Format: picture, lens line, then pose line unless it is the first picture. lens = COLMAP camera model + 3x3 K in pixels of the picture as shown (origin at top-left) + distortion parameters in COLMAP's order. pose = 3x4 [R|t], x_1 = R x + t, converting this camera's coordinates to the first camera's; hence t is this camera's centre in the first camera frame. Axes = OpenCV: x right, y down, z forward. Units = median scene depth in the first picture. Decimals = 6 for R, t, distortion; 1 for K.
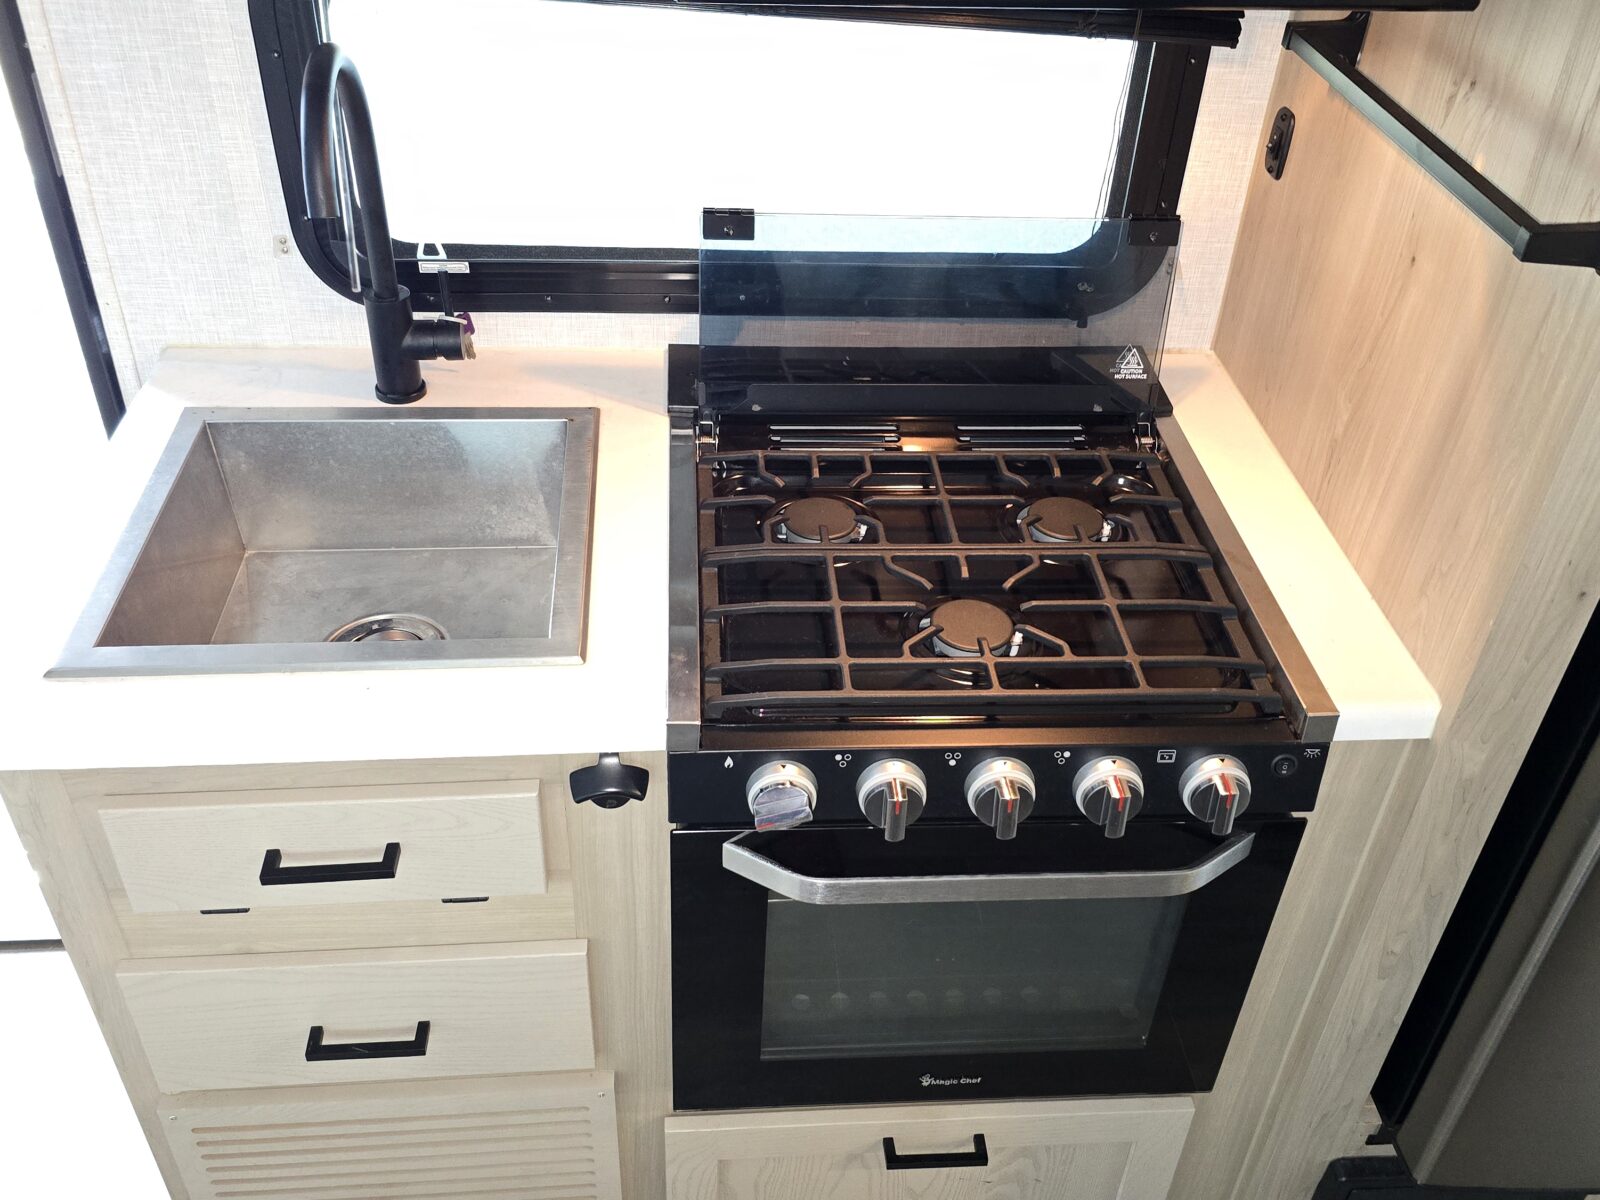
lens RADIAL K [[1422.0, 0, 811.7], [0, 1422.0, 608.7], [0, 0, 1]] dist [0.140273, -0.248497]
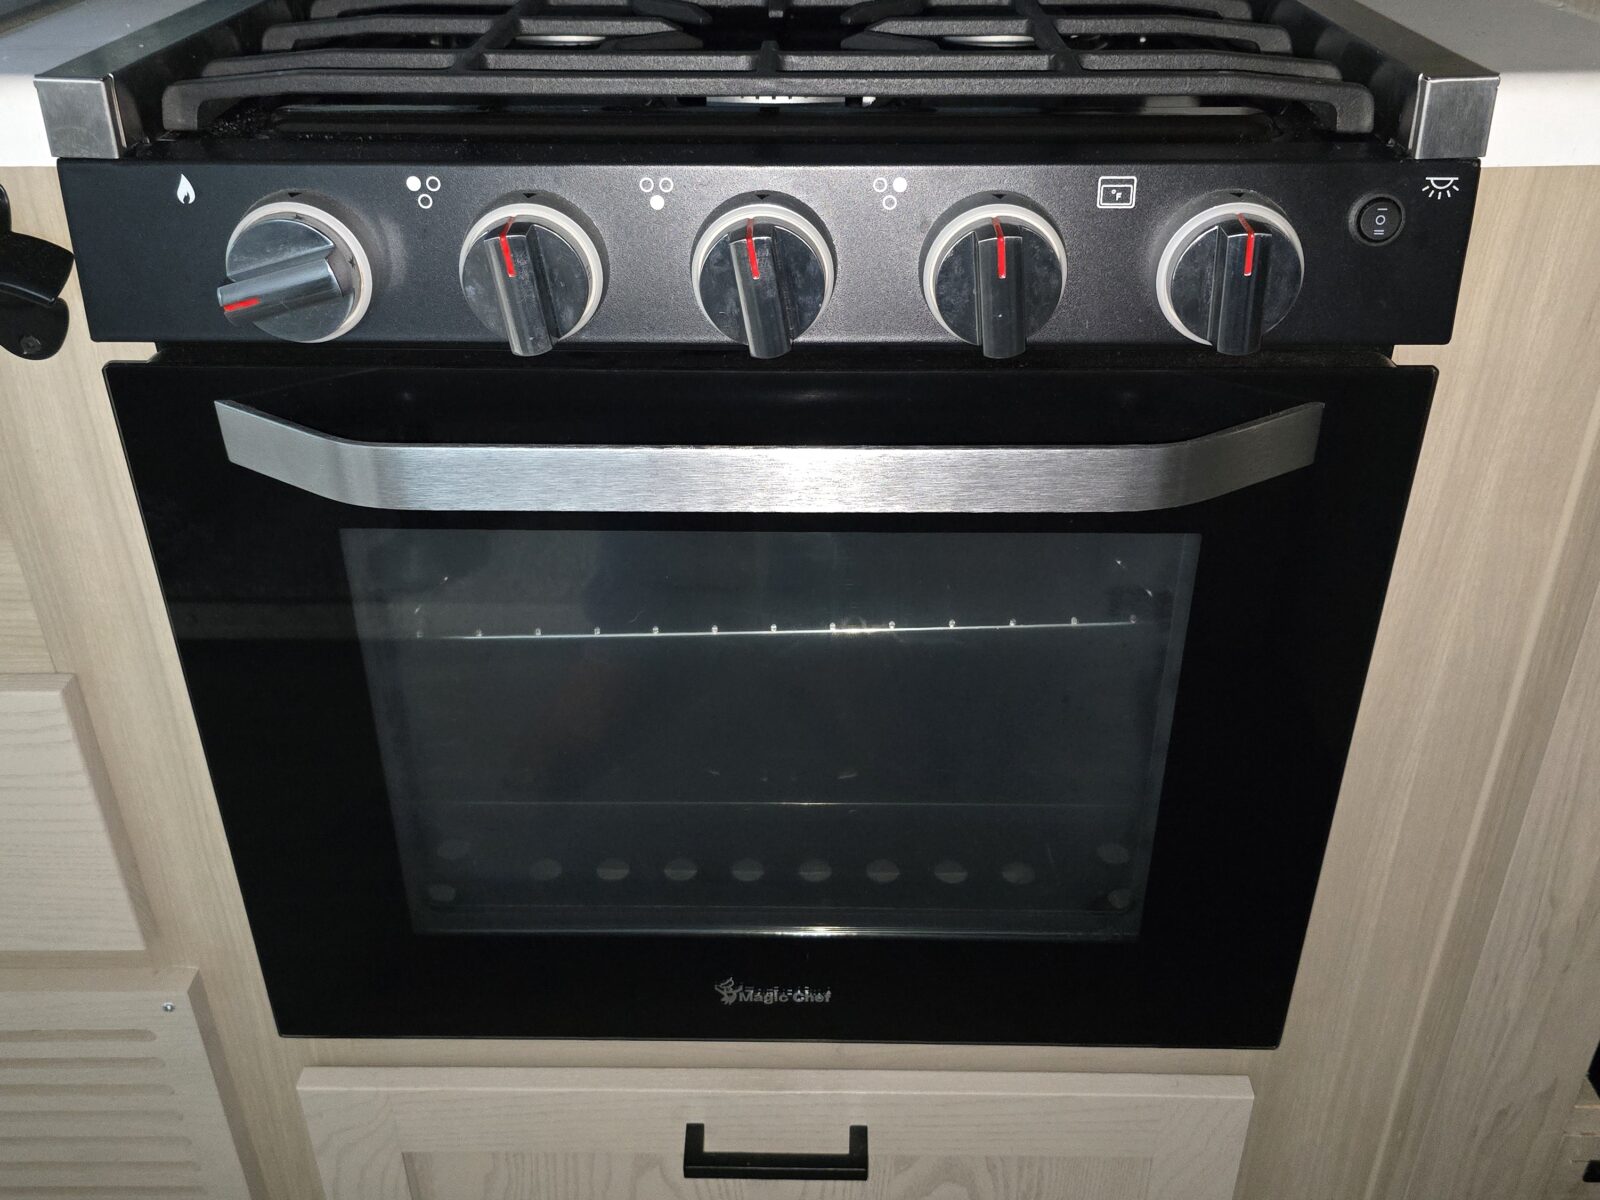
lens RADIAL K [[1422.0, 0, 811.7], [0, 1422.0, 608.7], [0, 0, 1]] dist [0.140273, -0.248497]
pose [[0.994284, 0.006605, -0.106563, 0.167074], [-0.018586, 0.993553, -0.111838, 0.244068], [0.105138, 0.113179, 0.987996, 0.453653]]
